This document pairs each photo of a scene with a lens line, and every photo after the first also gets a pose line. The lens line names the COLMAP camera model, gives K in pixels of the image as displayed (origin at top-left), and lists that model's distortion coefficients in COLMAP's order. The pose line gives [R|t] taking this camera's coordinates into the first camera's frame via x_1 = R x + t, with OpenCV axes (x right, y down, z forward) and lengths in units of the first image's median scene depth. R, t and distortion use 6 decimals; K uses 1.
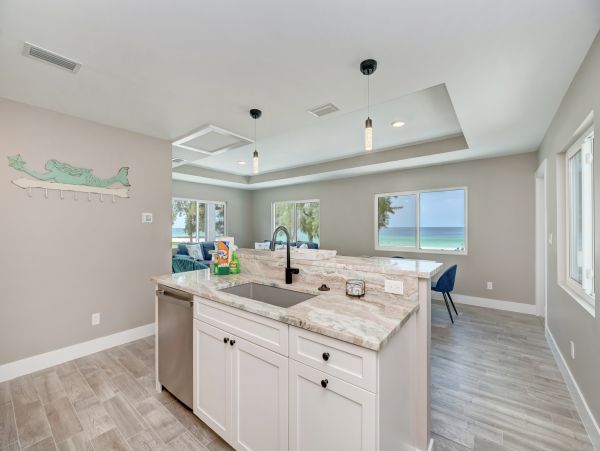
lens RADIAL K [[257.5, 0, 300.3], [0, 257.5, 227.4], [0, 0, 1]] dist [-0.001785, 0.000110]
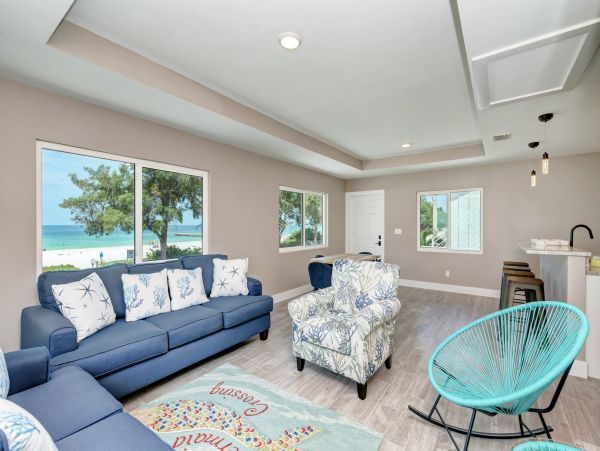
lens RADIAL K [[267.8, 0, 303.4], [0, 267.8, 225.4], [0, 0, 1]] dist [0.001139, 0.000557]
pose [[-0.044825, -0.000700, 0.998995, -0.897391], [0.004103, 0.999991, 0.000885, -0.004578], [-0.998986, 0.004139, -0.044822, 1.488090]]
